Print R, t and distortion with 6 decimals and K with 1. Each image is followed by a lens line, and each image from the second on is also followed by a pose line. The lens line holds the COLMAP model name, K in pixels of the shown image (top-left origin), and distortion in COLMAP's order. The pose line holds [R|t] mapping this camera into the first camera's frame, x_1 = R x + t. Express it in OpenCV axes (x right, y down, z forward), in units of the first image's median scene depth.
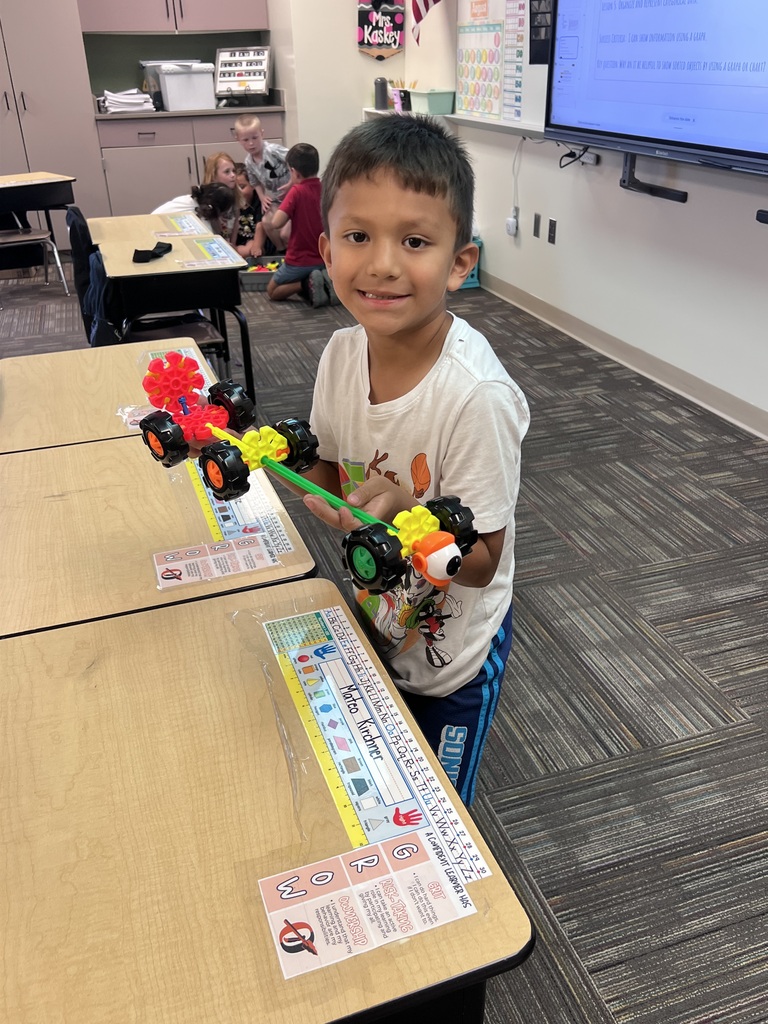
lens RADIAL K [[906.8, 0, 384.0], [0, 906.8, 512.0], [0, 0, 1]] dist [-0.001932, -0.000638]
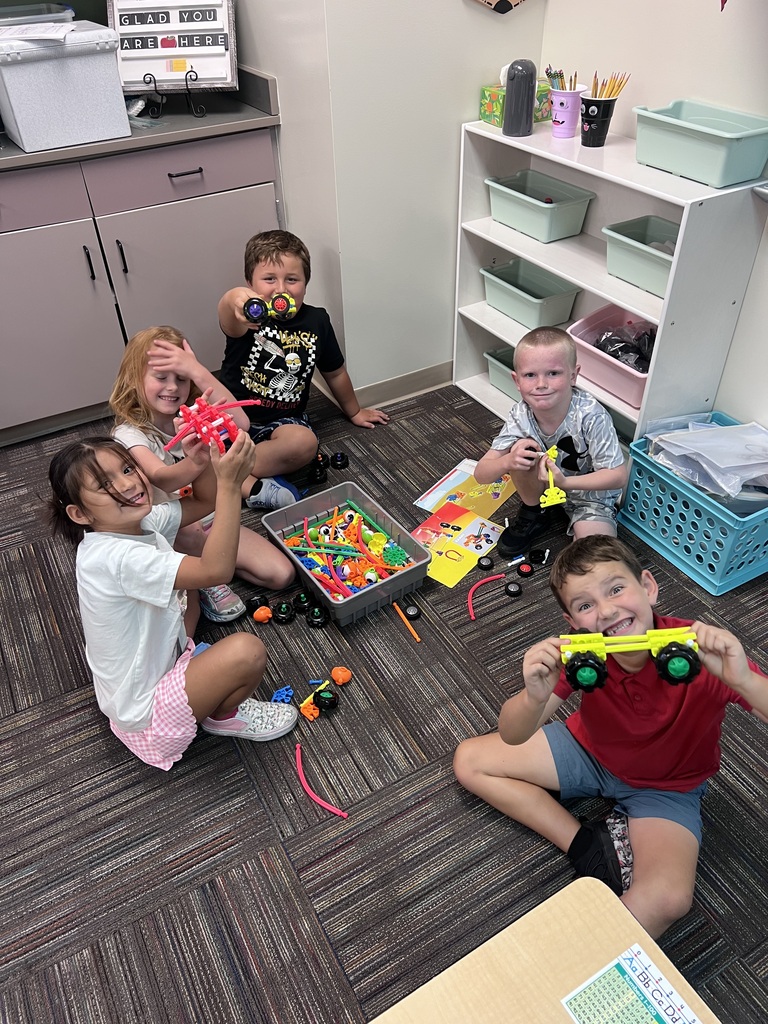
lens RADIAL K [[780.2, 0, 384.0], [0, 780.2, 512.0], [0, 0, 1]] dist [-0.004238, -0.008657]
pose [[0.978950, -0.129264, 0.157948, -0.145942], [0.094726, 0.973234, 0.209384, -0.326566], [-0.180786, -0.190015, 0.964993, 0.562027]]
